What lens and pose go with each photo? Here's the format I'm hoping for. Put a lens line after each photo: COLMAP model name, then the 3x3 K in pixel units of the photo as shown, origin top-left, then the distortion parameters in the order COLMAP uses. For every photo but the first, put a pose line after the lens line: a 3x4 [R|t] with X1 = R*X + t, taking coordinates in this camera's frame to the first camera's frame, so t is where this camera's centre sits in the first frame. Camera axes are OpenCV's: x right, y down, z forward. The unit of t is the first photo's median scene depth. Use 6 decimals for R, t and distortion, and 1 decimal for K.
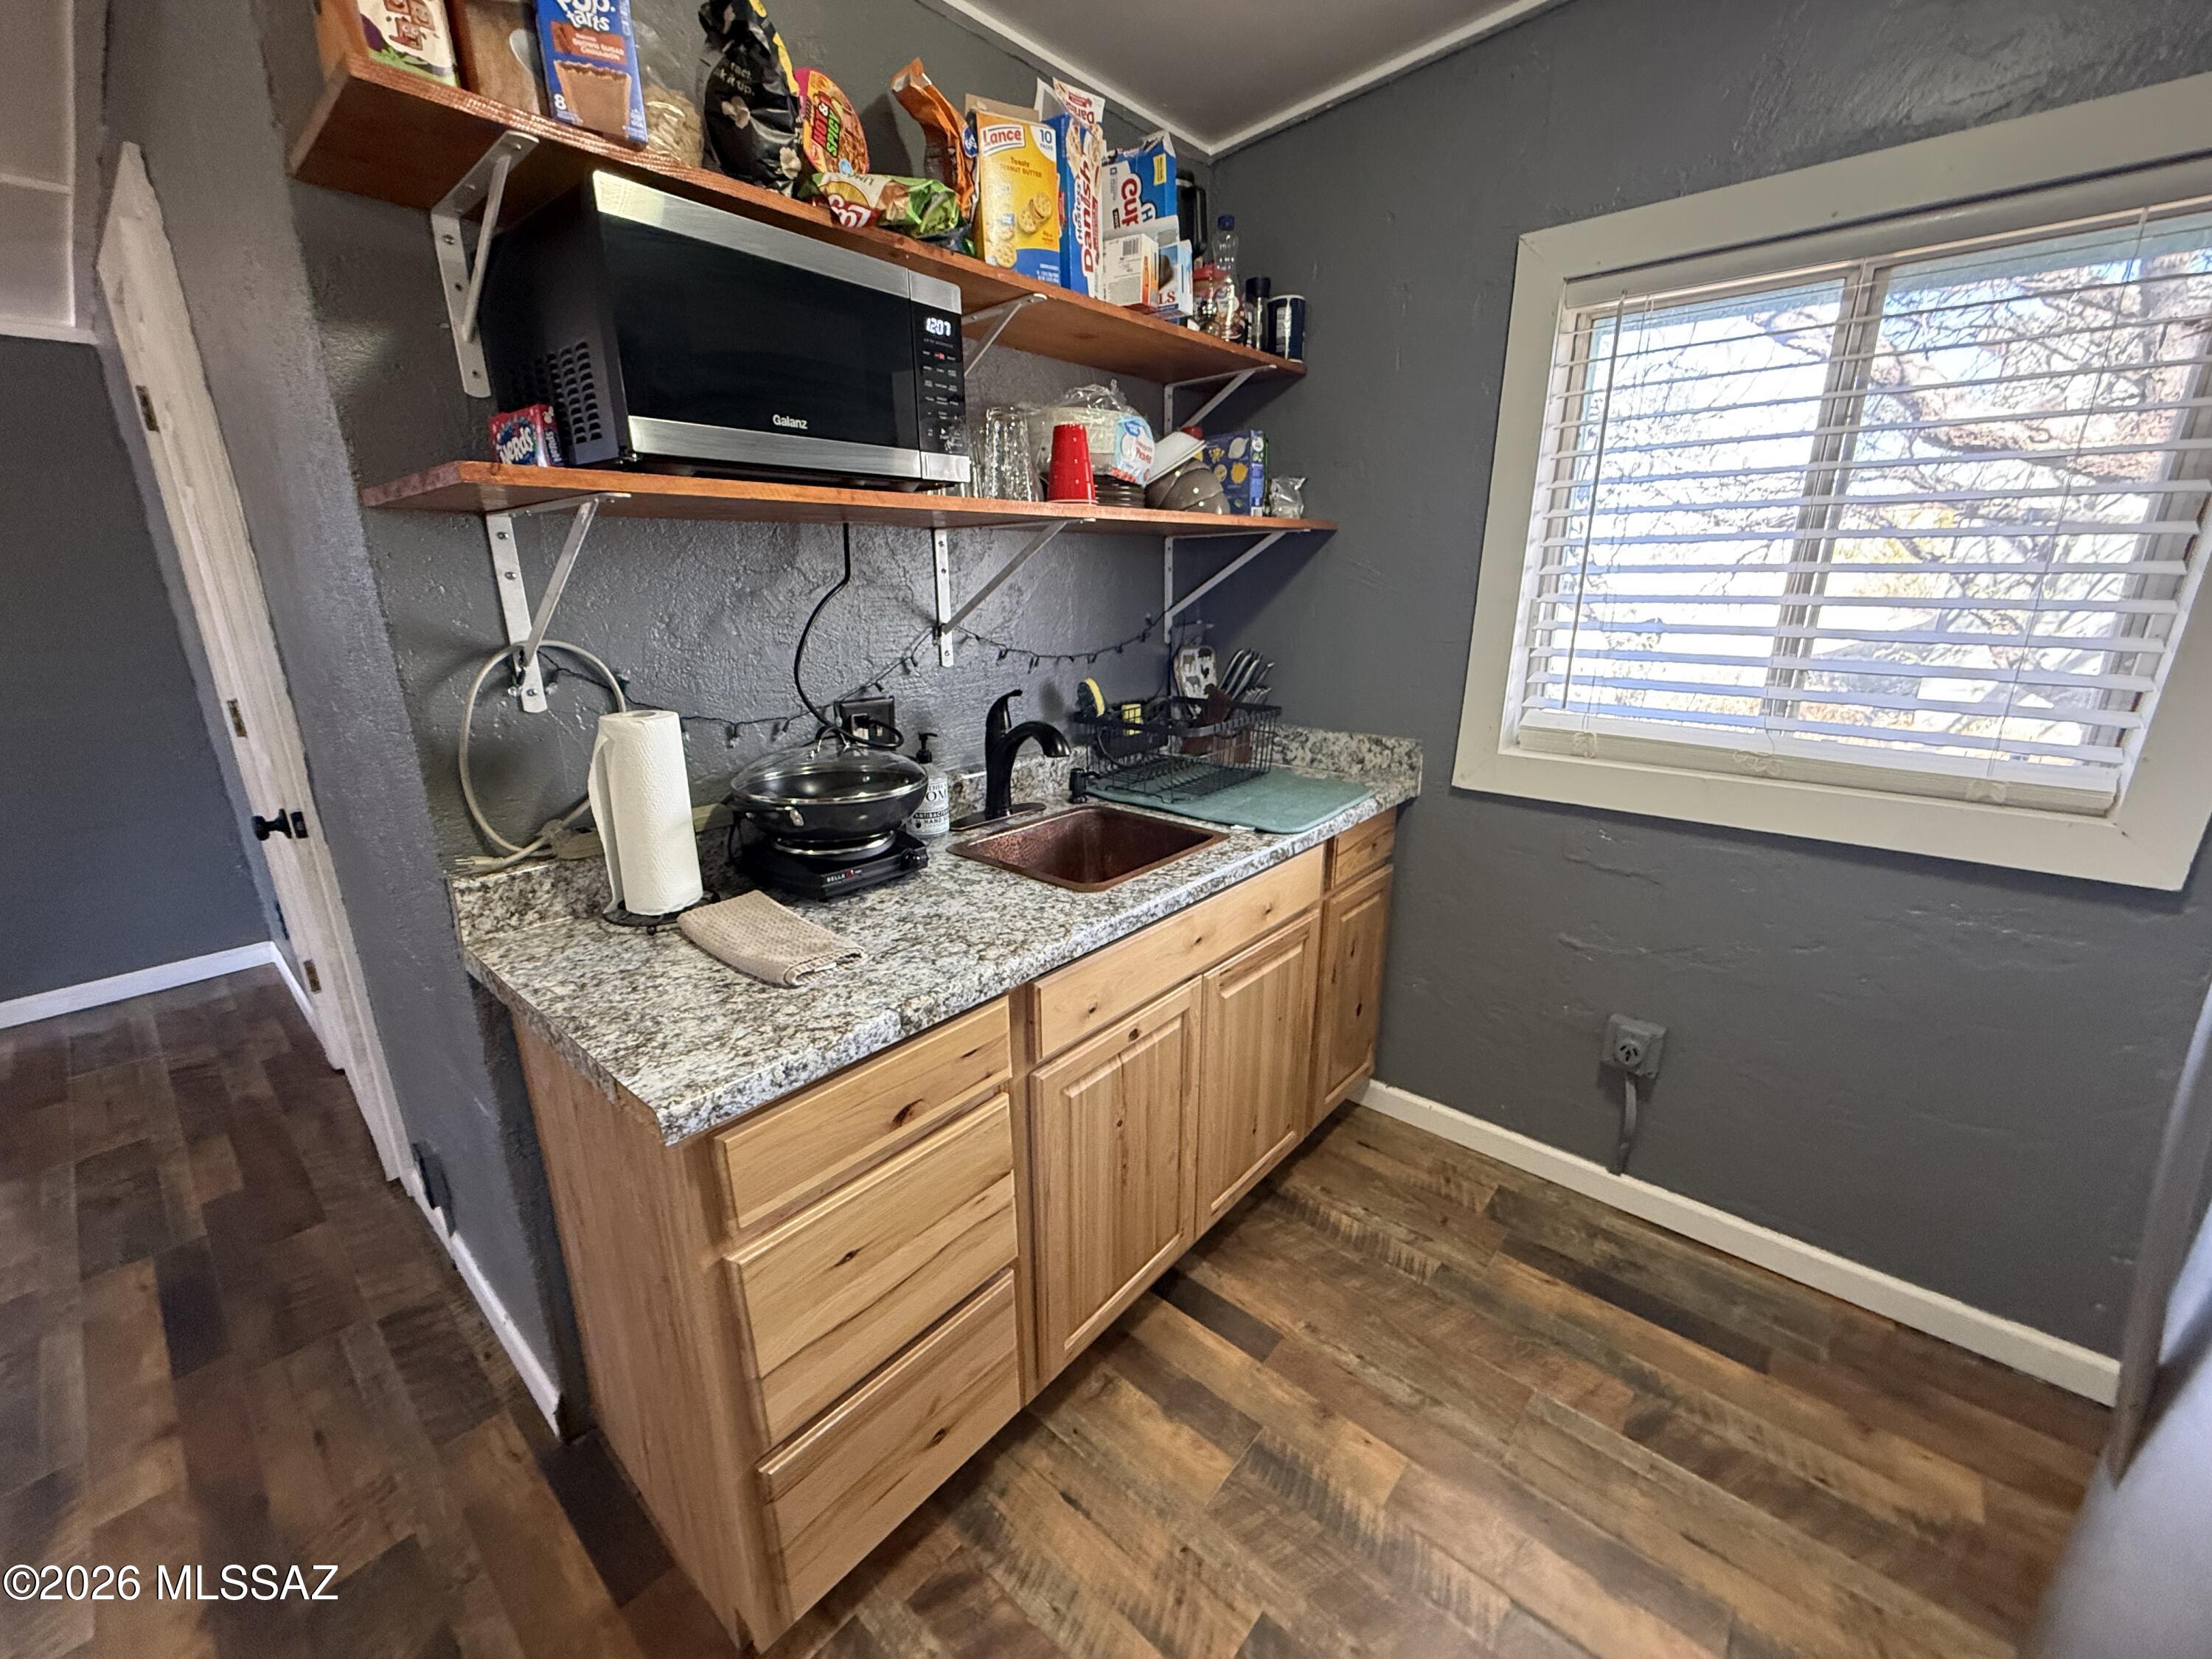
lens RADIAL K [[882.1, 0, 1106.0], [0, 882.1, 829.5], [0, 0, 1]] dist [0.000168, -0.000214]
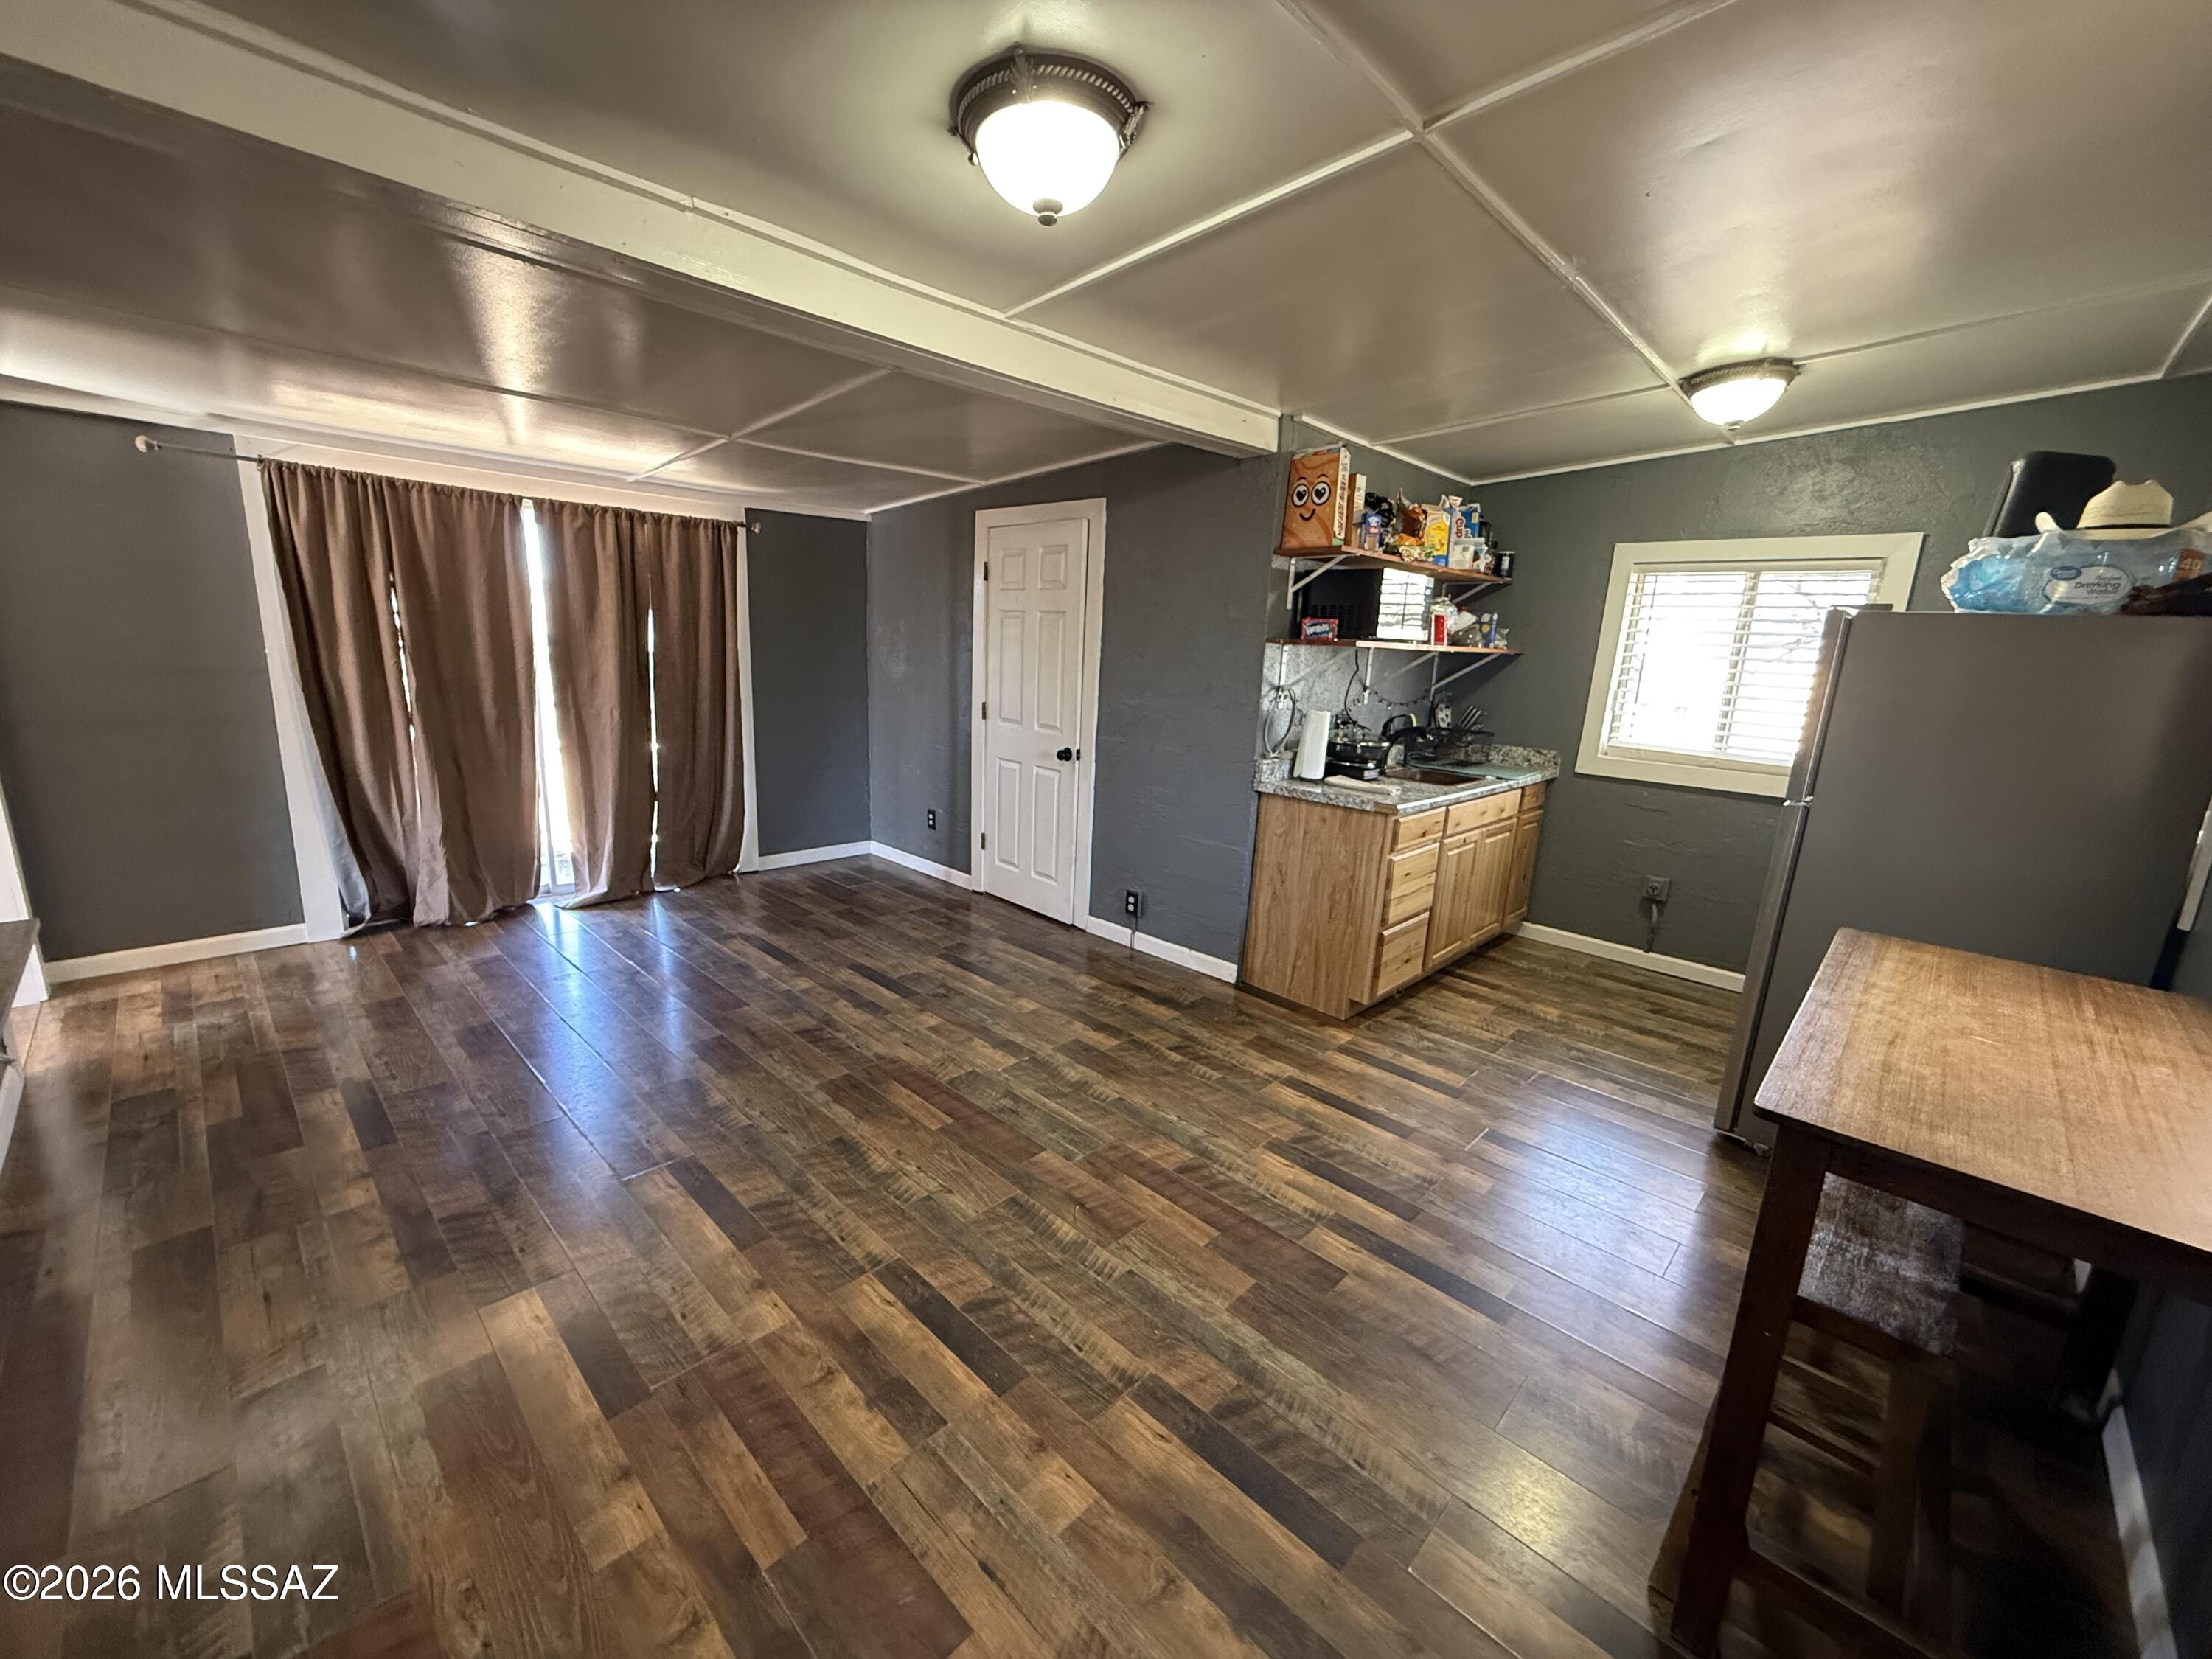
lens RADIAL K [[877.4, 0, 1106.0], [0, 877.4, 829.5], [0, 0, 1]] dist [-0.008163, -0.000115]
pose [[0.997171, 0.061345, -0.043441, -0.785215], [-0.064216, 0.995609, -0.068116, 0.373573], [0.039071, 0.070713, 0.996731, -1.417523]]
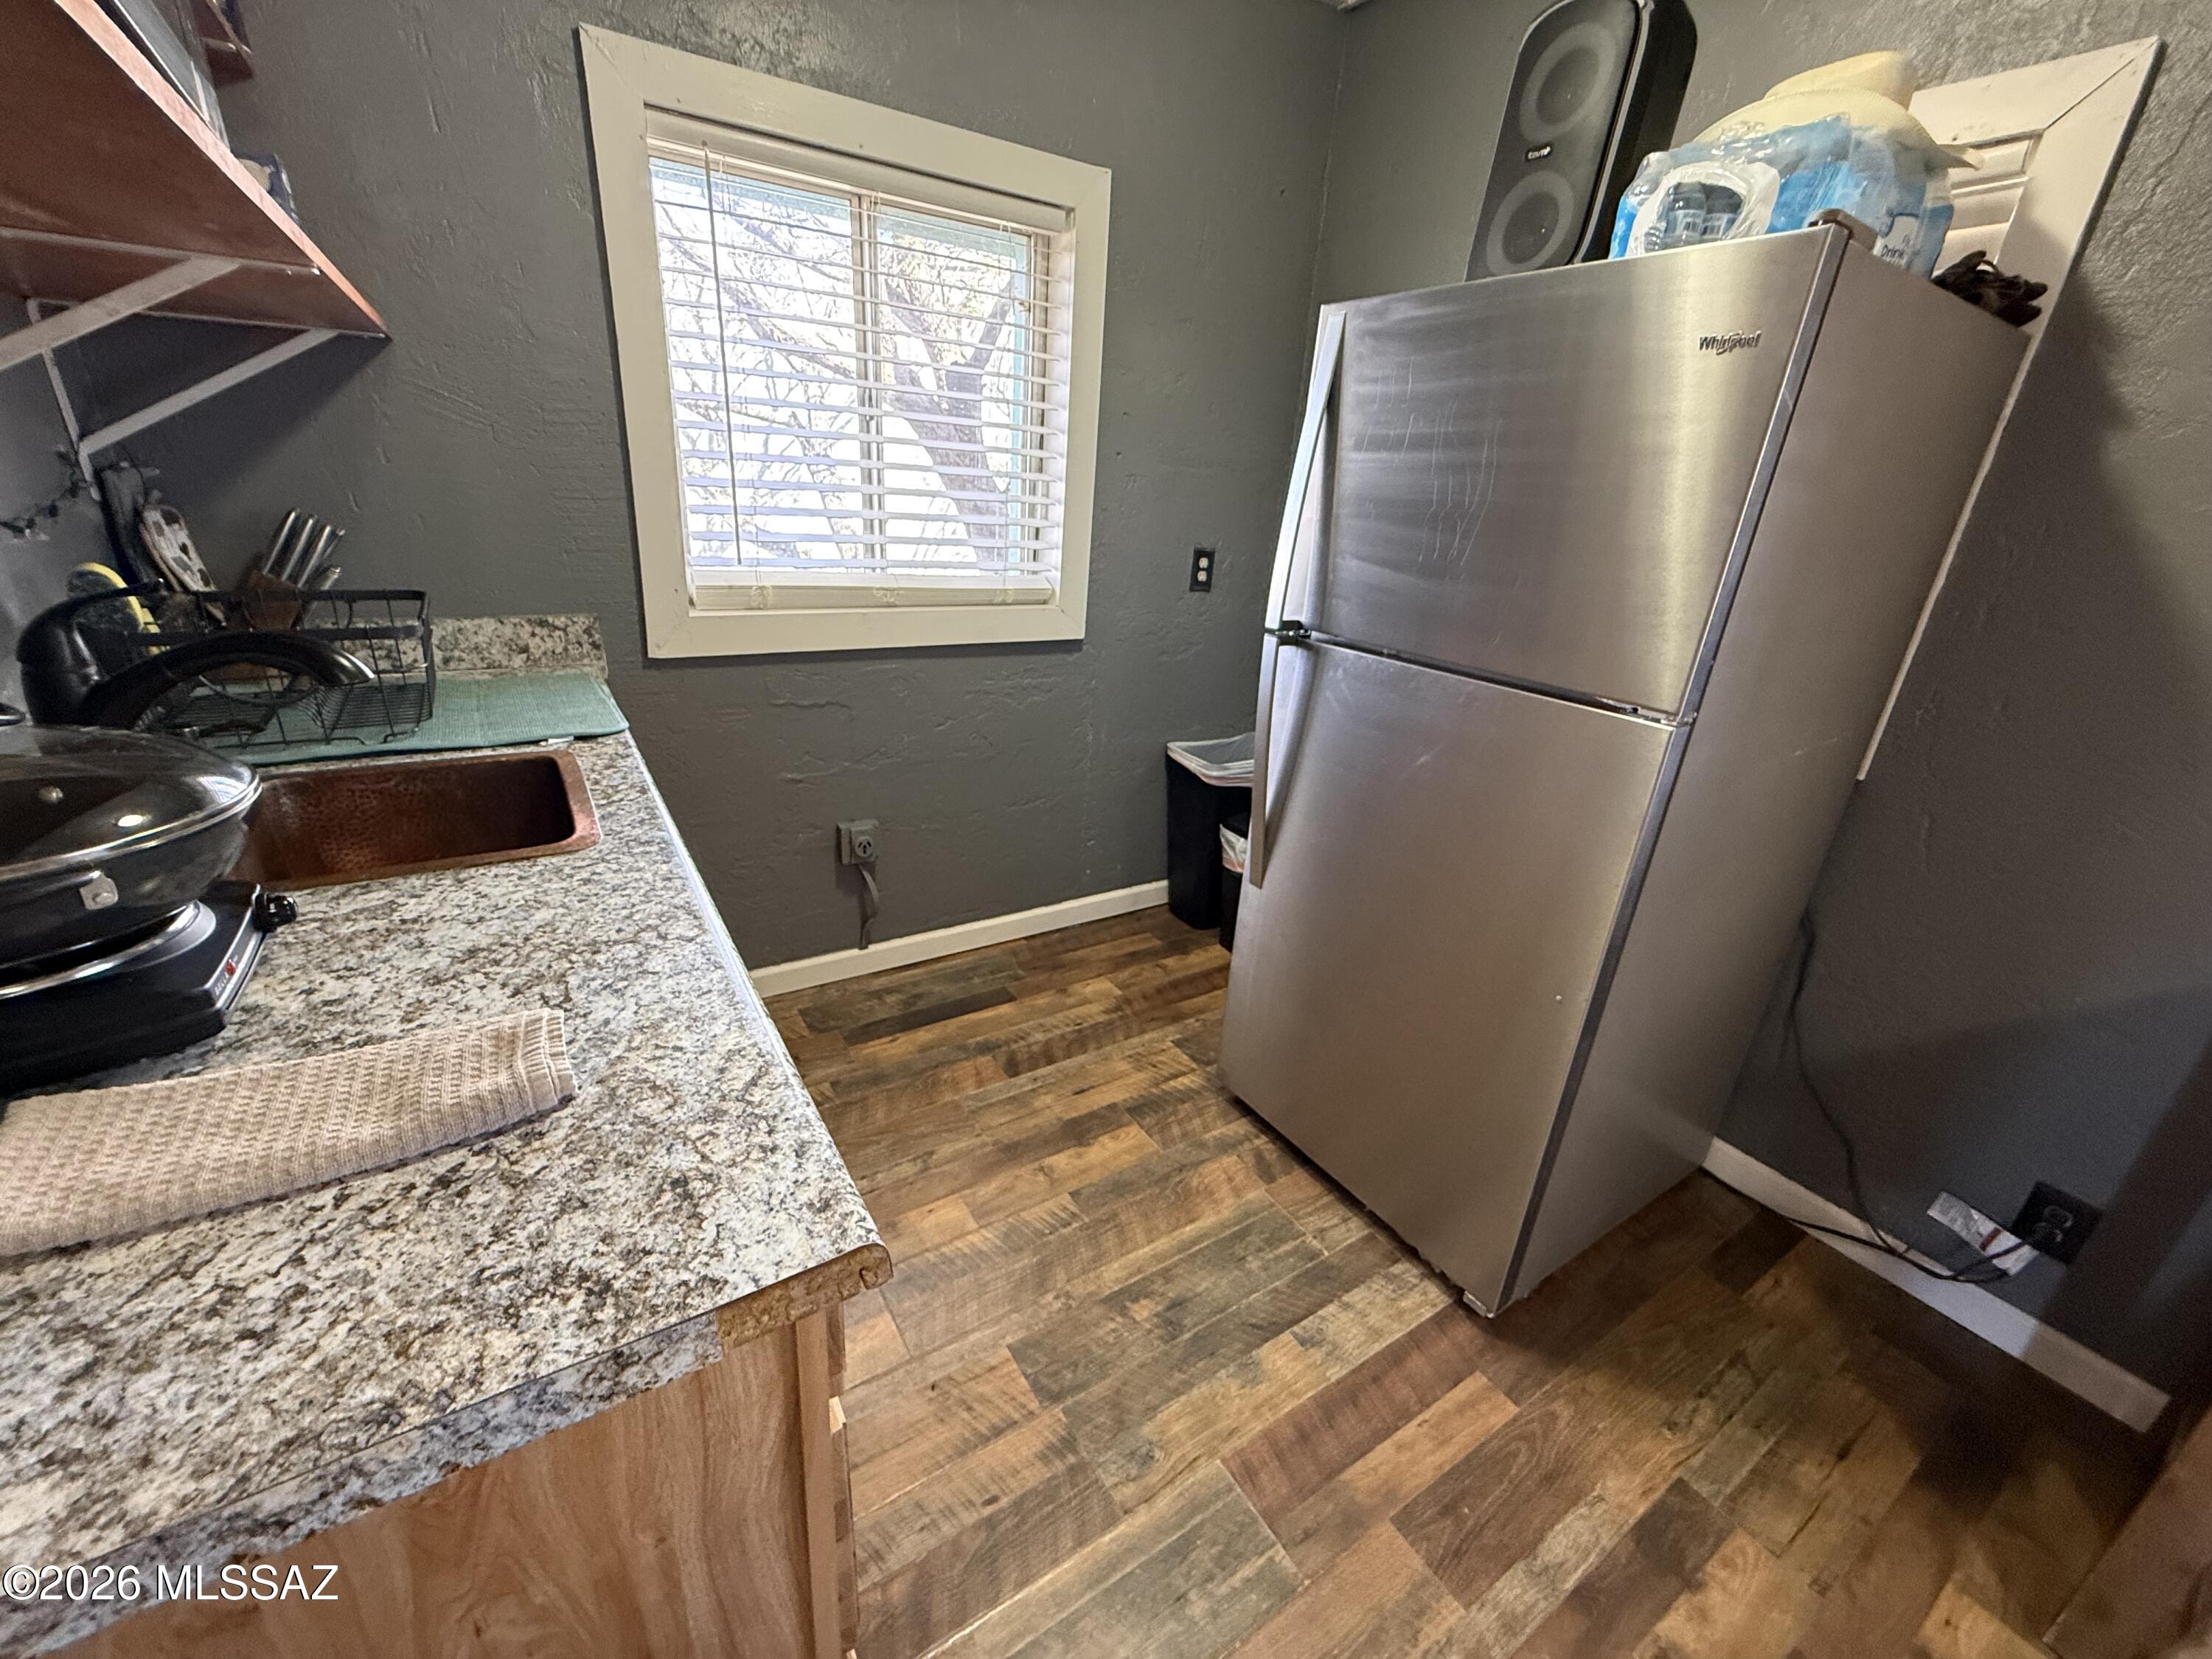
lens RADIAL K [[884.5, 0, 1104.6], [0, 884.5, 829.6], [0, 0, 1]] dist [-0.000607, -0.000252]
pose [[0.284791, -0.328862, 0.900413, -0.450597], [0.207605, 0.938177, 0.276991, -0.045377], [-0.935839, 0.108046, 0.335458, 0.293094]]
